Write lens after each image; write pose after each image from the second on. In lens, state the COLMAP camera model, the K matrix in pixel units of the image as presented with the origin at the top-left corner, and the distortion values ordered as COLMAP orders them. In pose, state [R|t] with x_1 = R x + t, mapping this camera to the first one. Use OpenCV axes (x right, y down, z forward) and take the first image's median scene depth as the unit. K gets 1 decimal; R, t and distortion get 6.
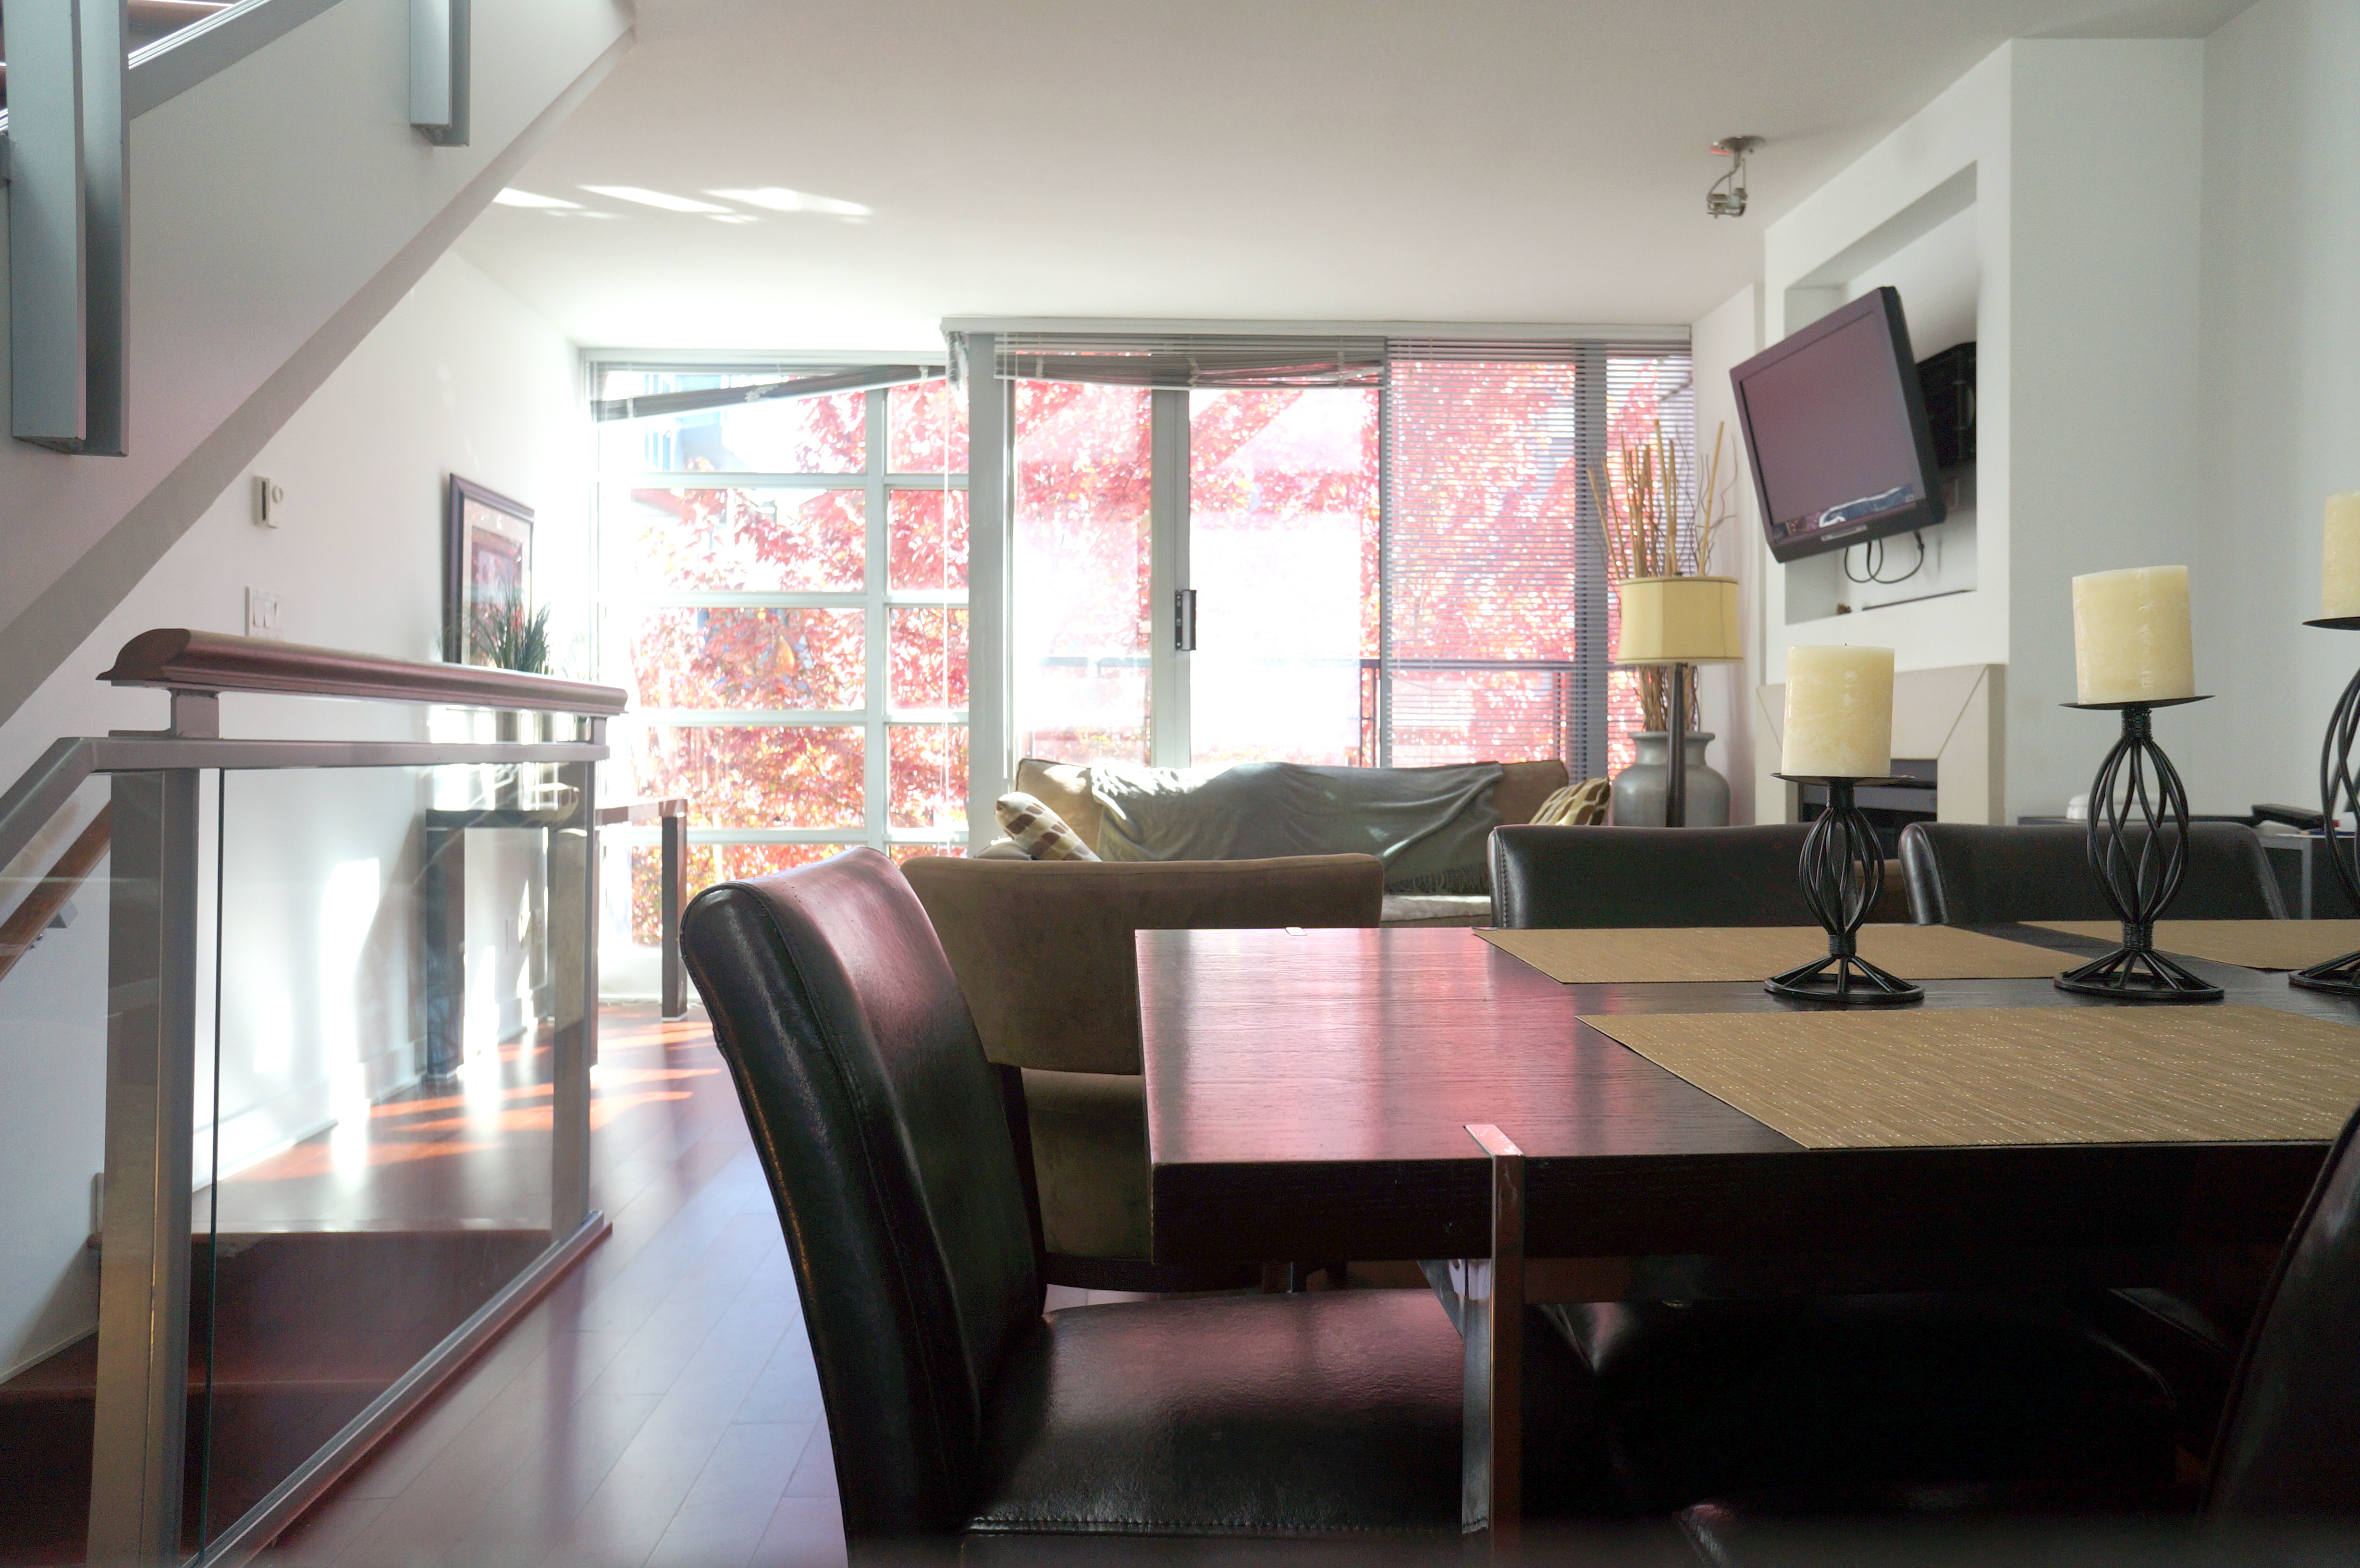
lens RADIAL K [[1598.2, 0, 1196.7], [0, 1598.2, 764.0], [0, 0, 1]] dist [-0.060236, 0.090559]
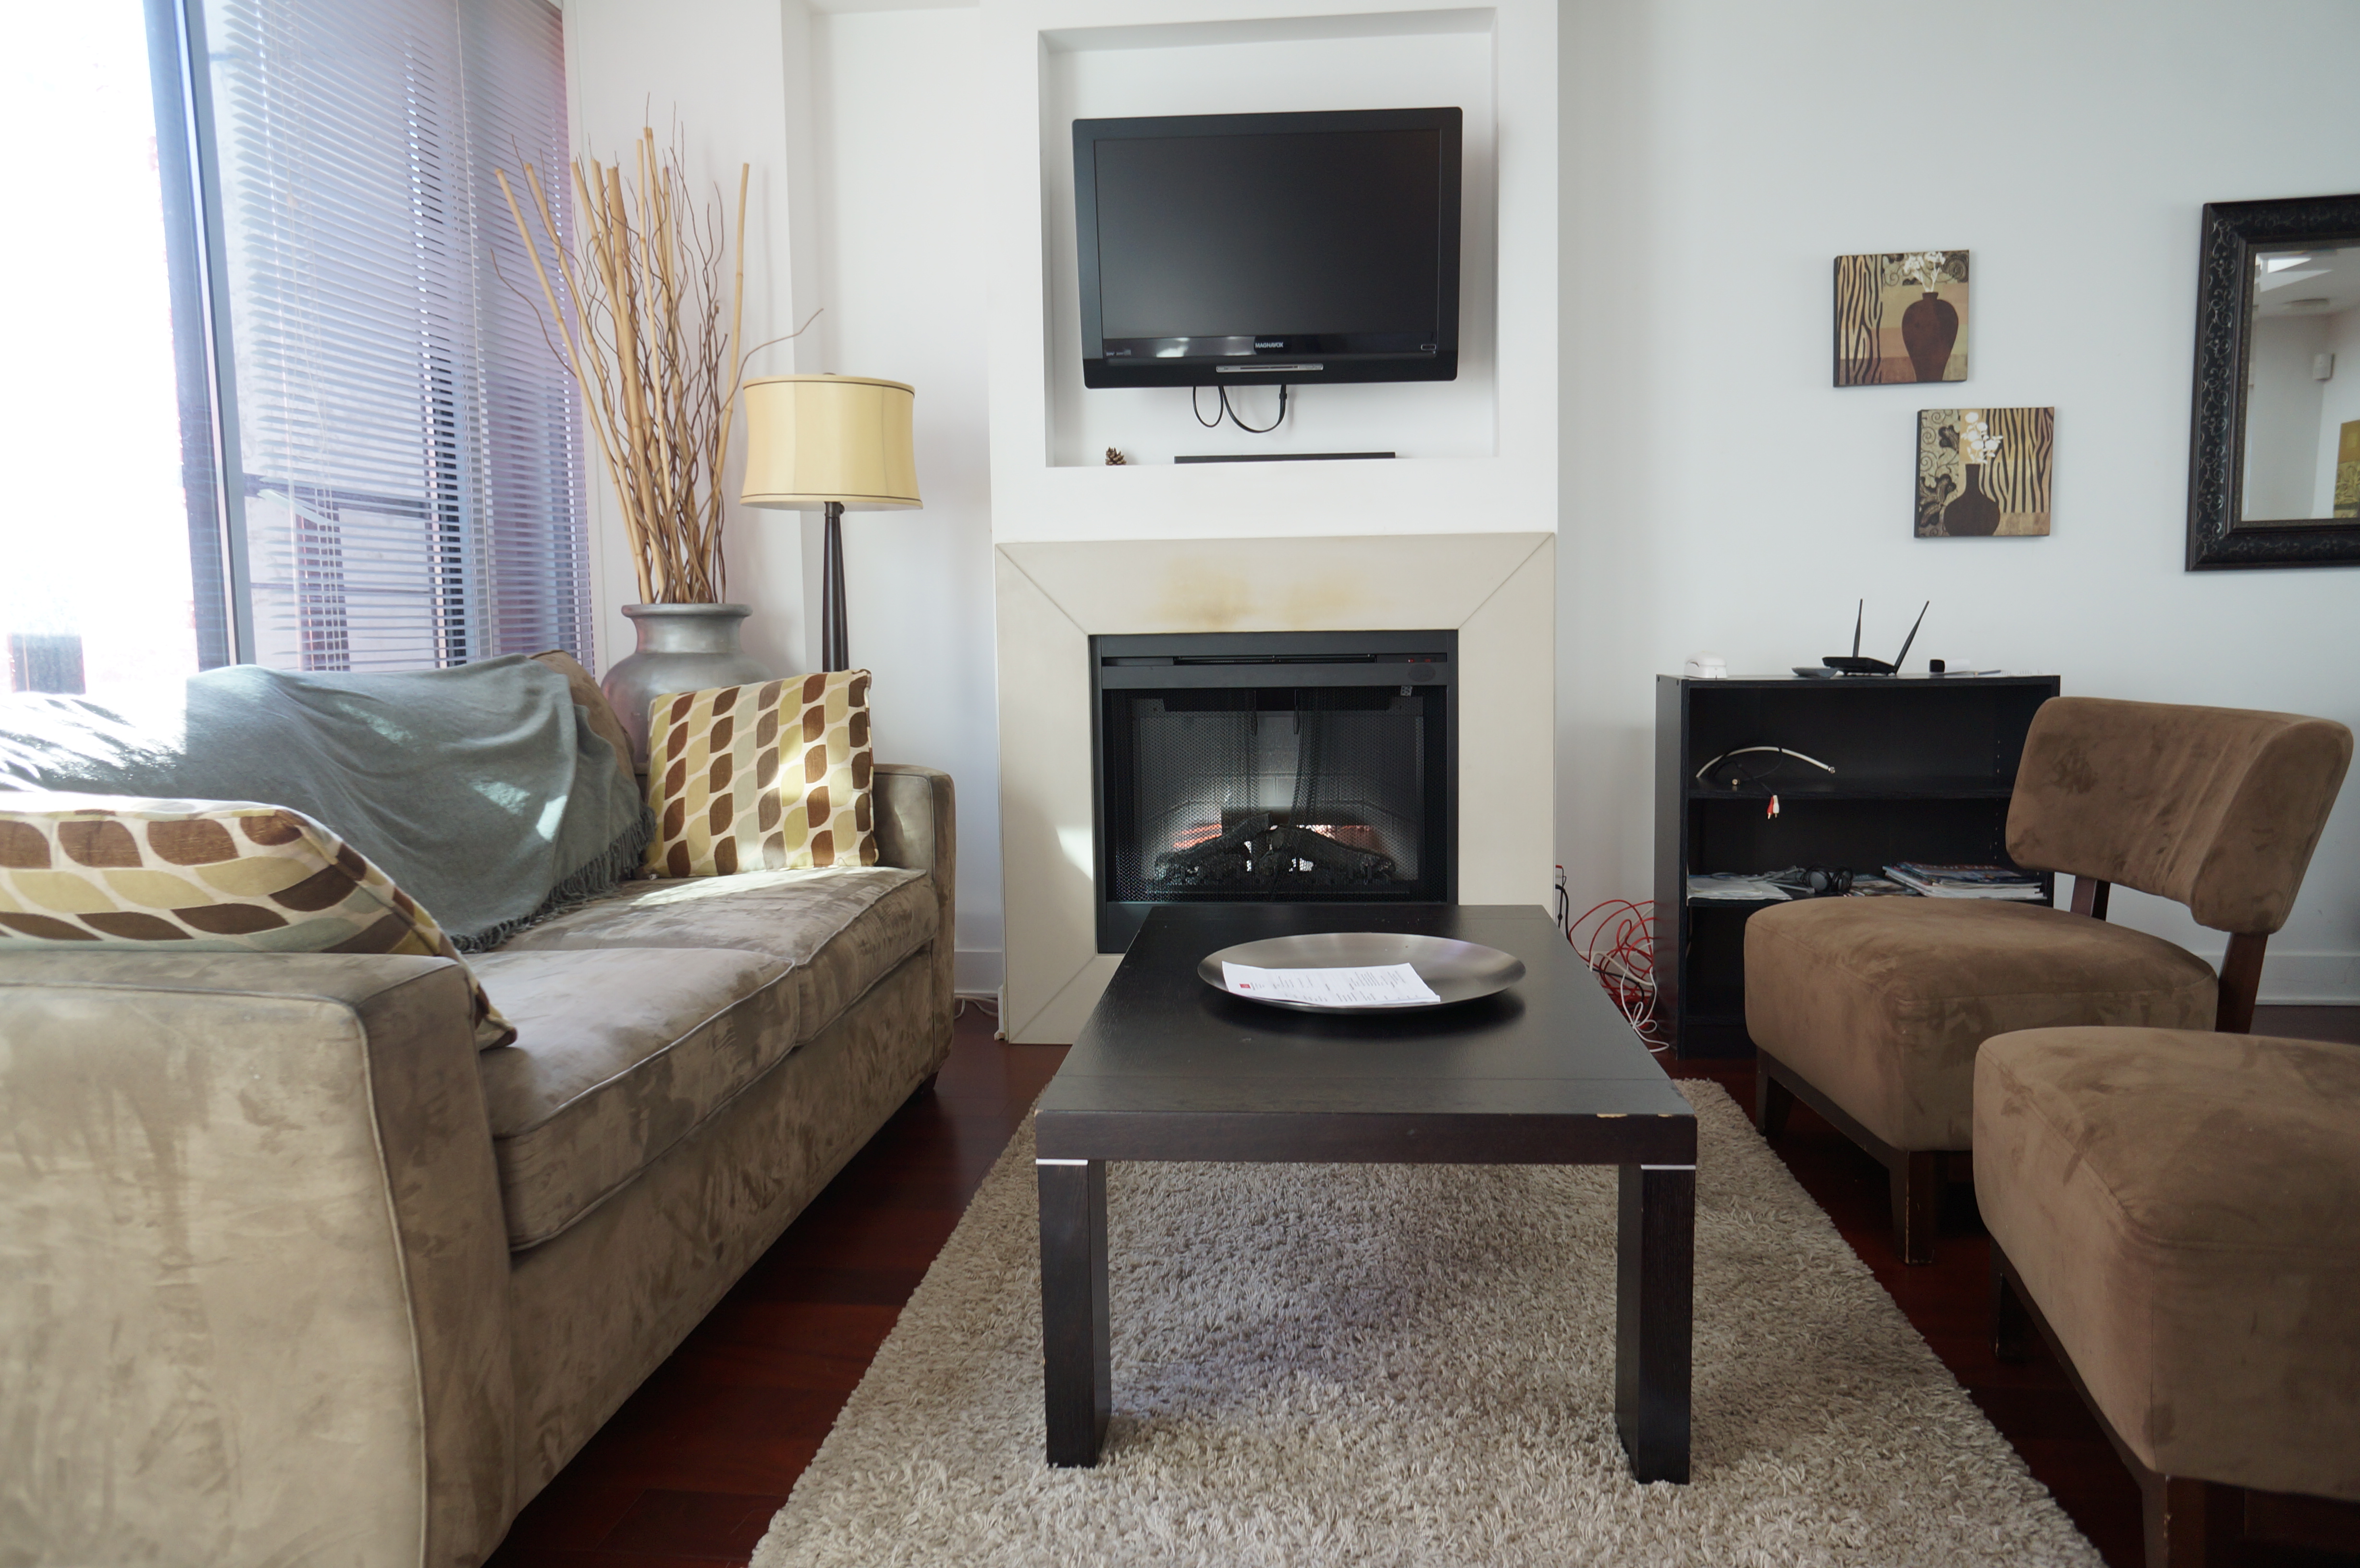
lens RADIAL K [[1598.2, 0, 1196.7], [0, 1598.2, 764.0], [0, 0, 1]] dist [-0.060236, 0.090559]
pose [[0.154890, -0.096748, 0.983183, -0.351894], [0.022175, 0.995283, 0.094445, -0.010948], [-0.987683, 0.007174, 0.156305, 0.679711]]
